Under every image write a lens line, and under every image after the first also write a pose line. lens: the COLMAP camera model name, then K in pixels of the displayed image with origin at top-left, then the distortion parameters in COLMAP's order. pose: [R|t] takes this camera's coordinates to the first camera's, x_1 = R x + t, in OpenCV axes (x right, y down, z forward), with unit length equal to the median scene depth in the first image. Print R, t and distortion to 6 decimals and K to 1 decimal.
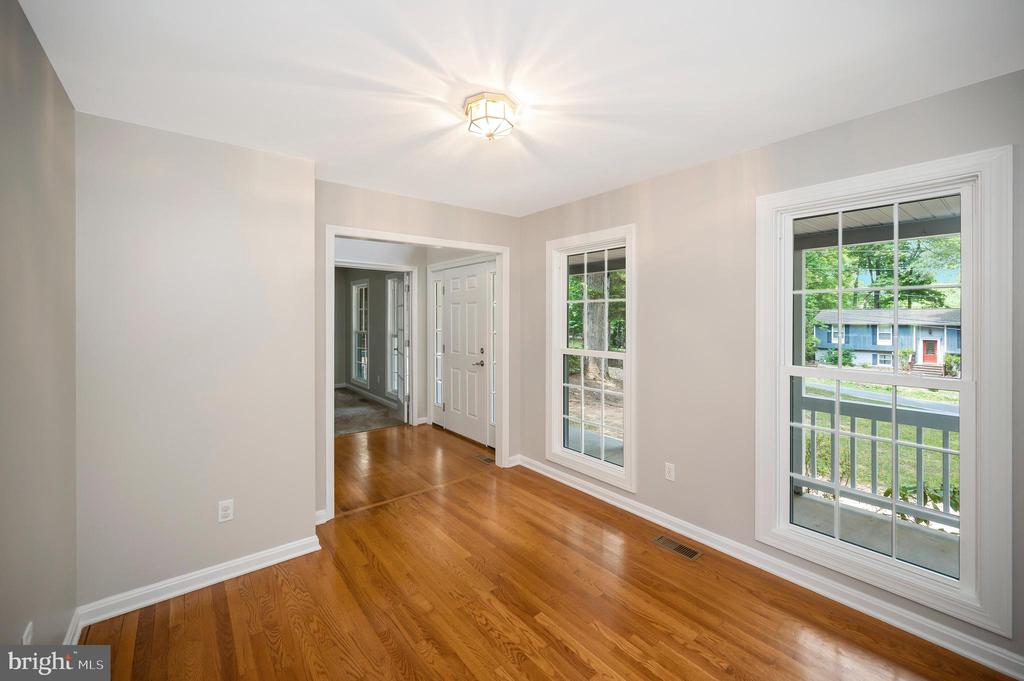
lens RADIAL K [[415.2, 0, 515.3], [0, 415.2, 318.7], [0, 0, 1]] dist [-0.000592, -0.000072]
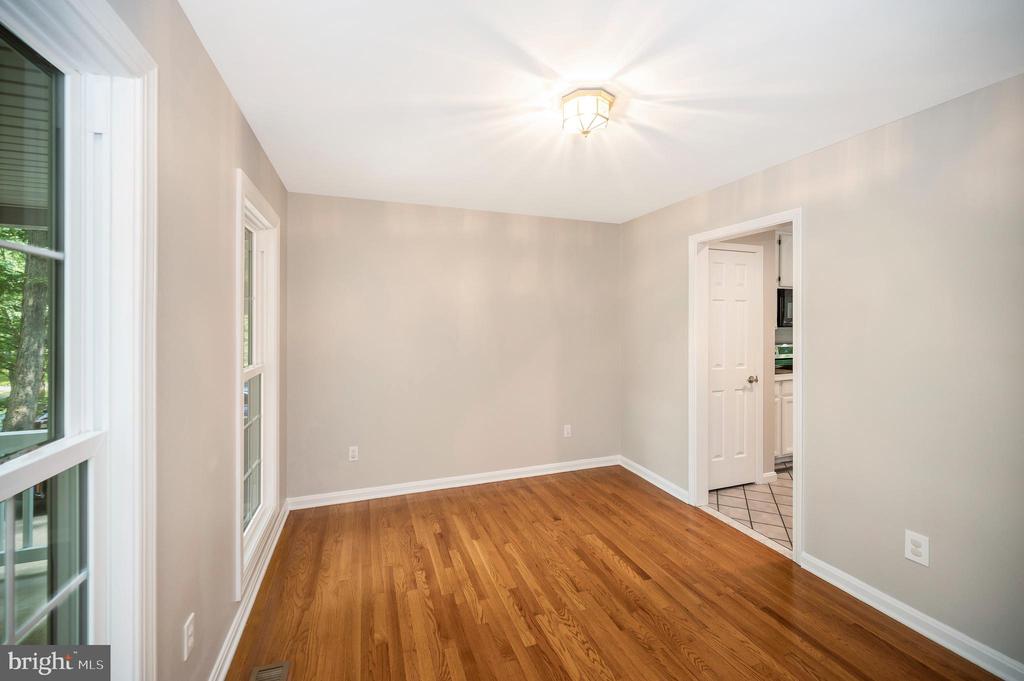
lens RADIAL K [[415.2, 0, 515.3], [0, 415.2, 318.7], [0, 0, 1]] dist [-0.000592, -0.000072]
pose [[-0.948911, -0.000854, 0.315544, -0.213598], [-0.000946, 1.000000, -0.000137, -0.008268], [-0.315543, -0.000428, -0.948911, 1.994018]]
